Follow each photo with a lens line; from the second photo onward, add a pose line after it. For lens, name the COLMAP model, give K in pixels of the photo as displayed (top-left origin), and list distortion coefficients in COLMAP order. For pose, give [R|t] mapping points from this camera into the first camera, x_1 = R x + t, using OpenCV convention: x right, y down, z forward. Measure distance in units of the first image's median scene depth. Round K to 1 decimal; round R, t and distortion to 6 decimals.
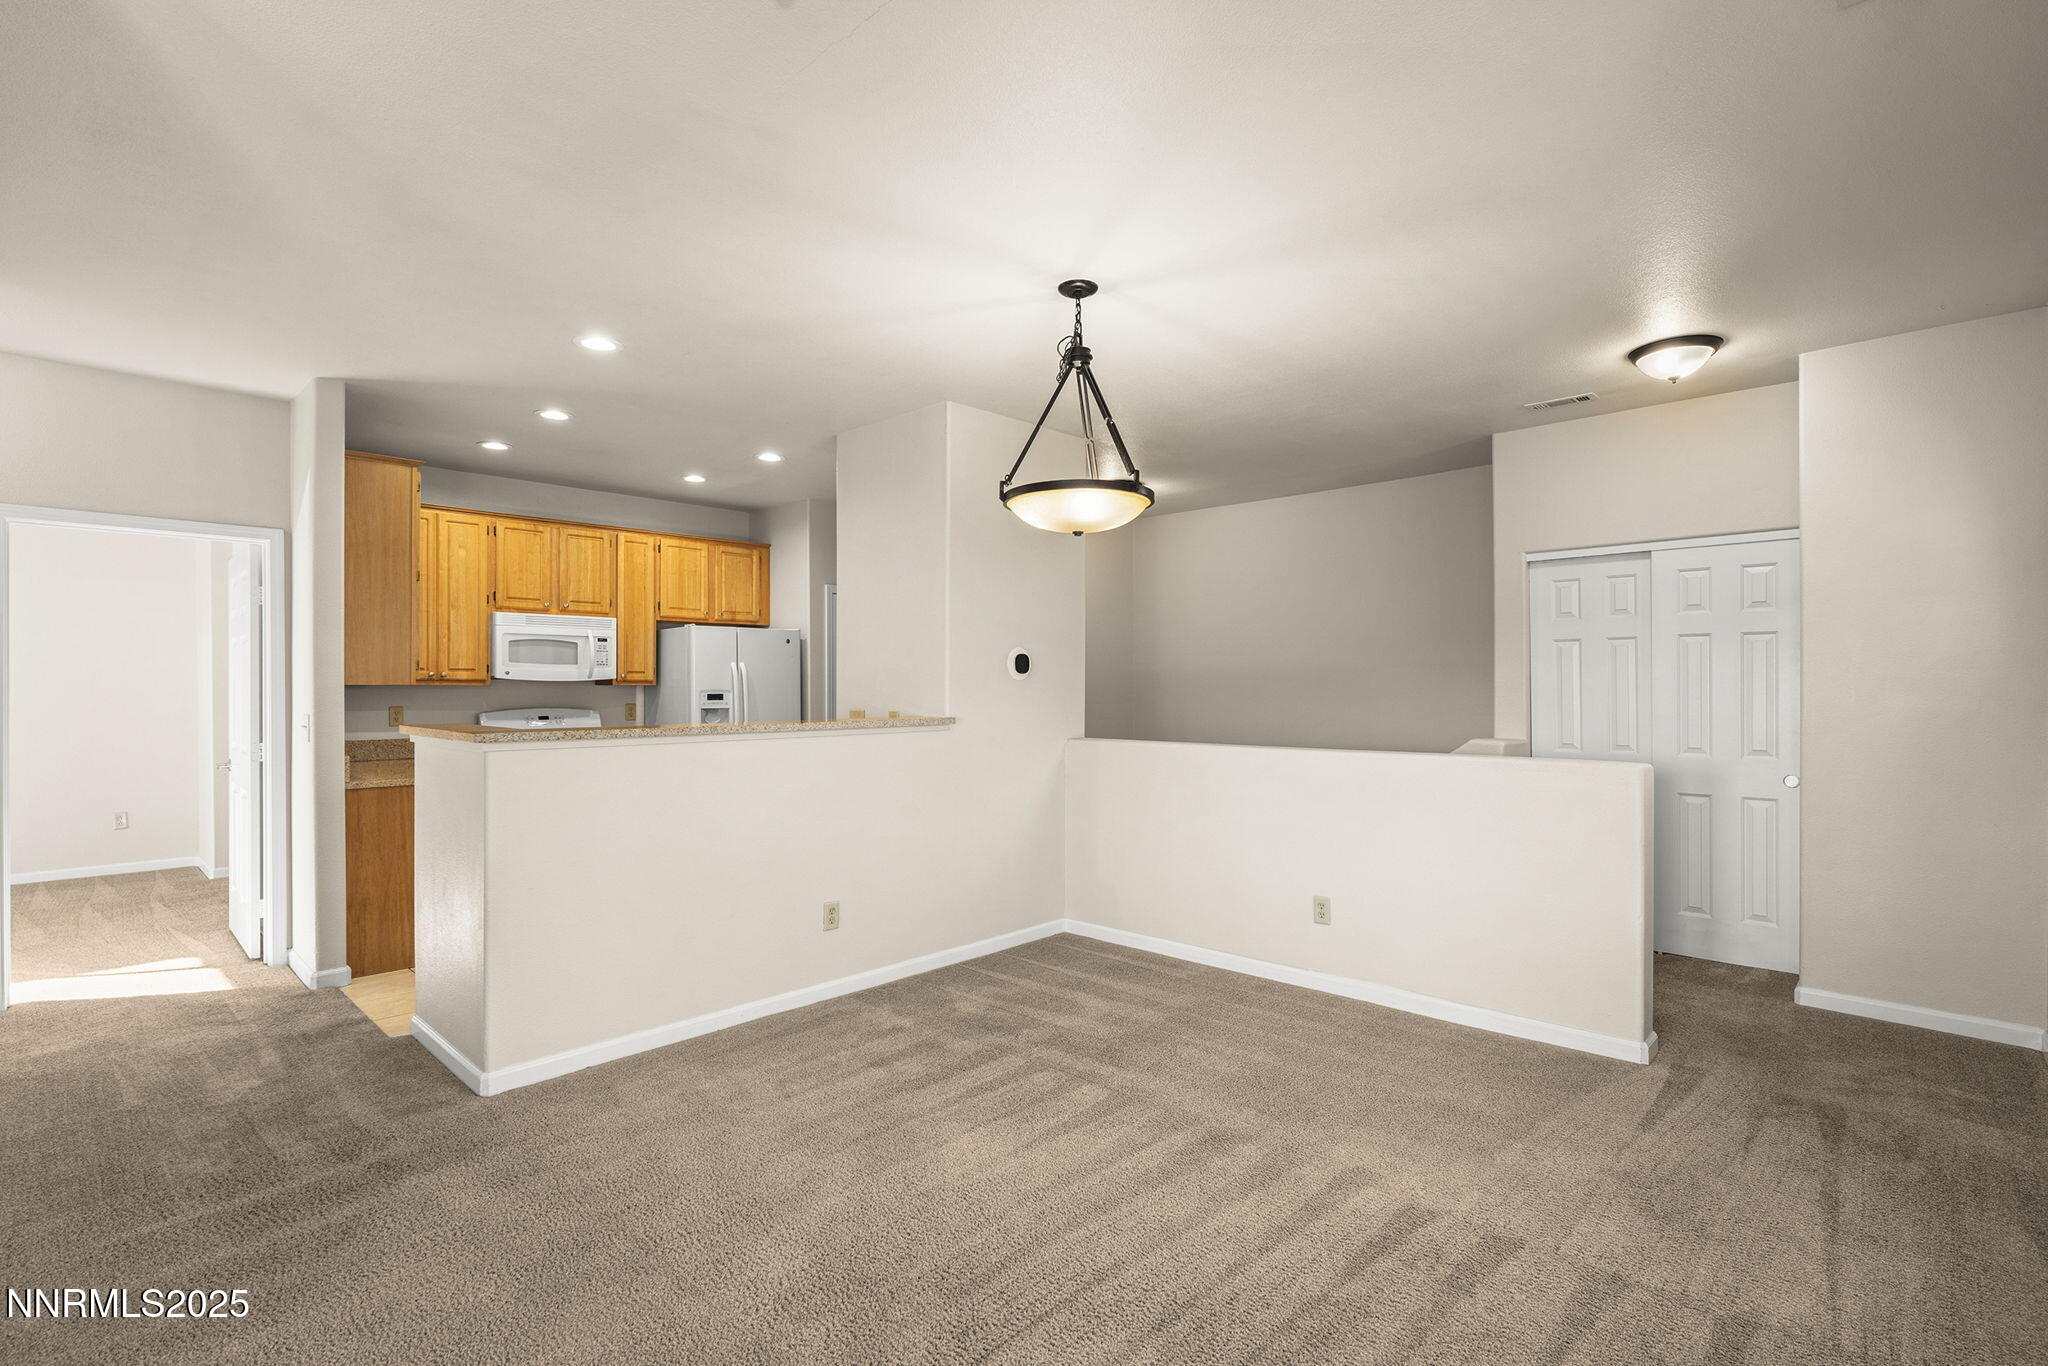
lens RADIAL K [[923.1, 0, 1014.5], [0, 923.1, 688.0], [0, 0, 1]] dist [-0.011997, 0.003847]
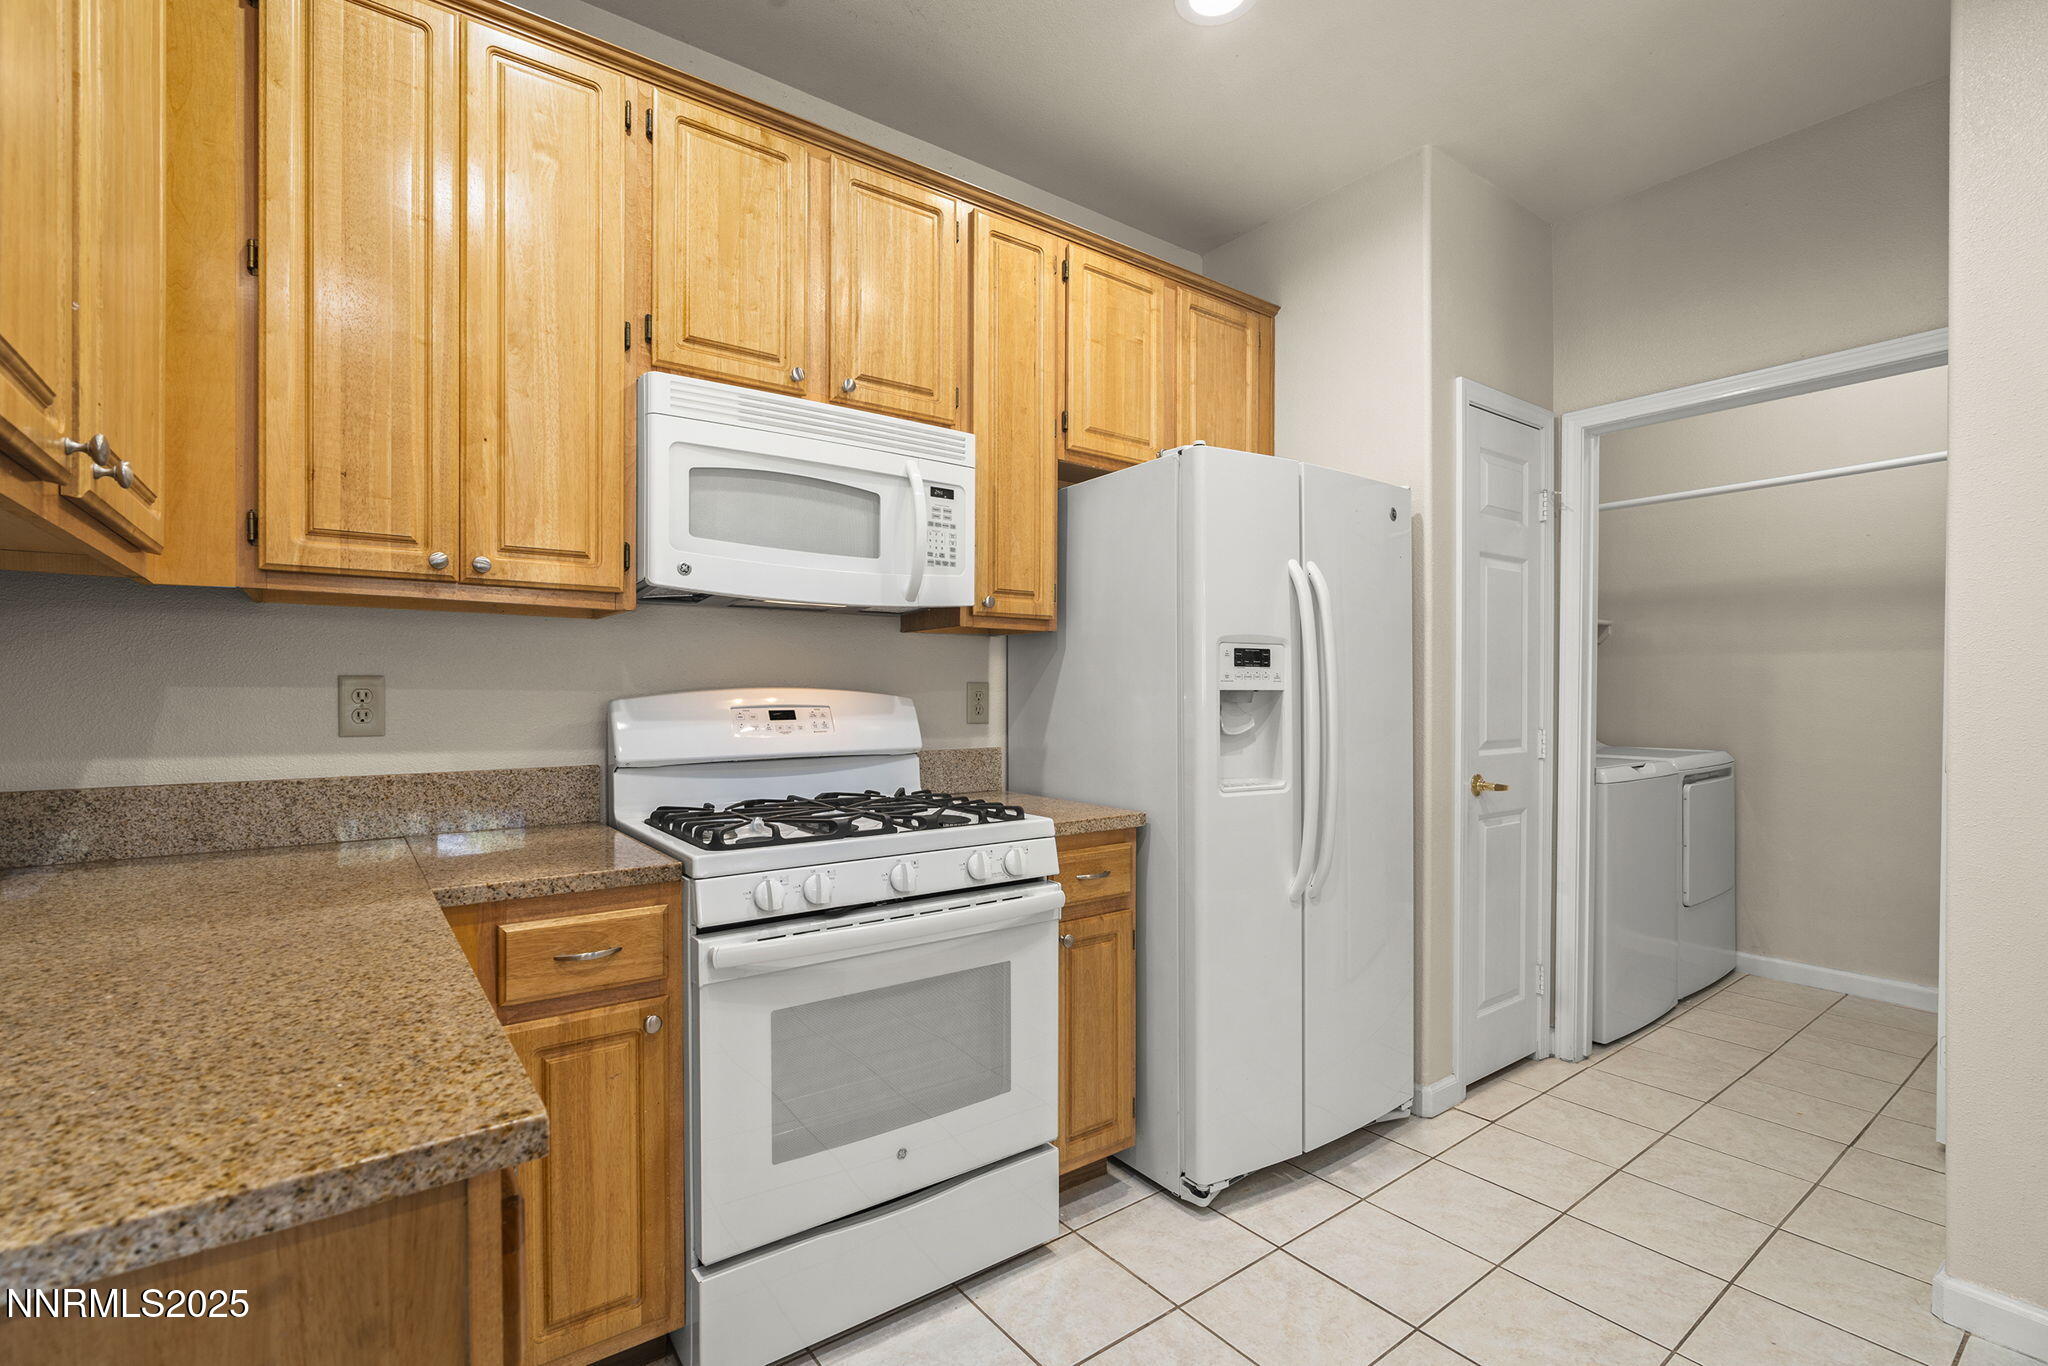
lens RADIAL K [[923.1, 0, 1040.5], [0, 923.1, 695.6], [0, 0, 1]] dist [-0.011997, 0.003847]
pose [[0.989147, 0.002280, -0.146914, -0.359466], [-0.001872, 0.999994, 0.002914, 0.023640], [0.146919, -0.002608, 0.989145, 0.660035]]
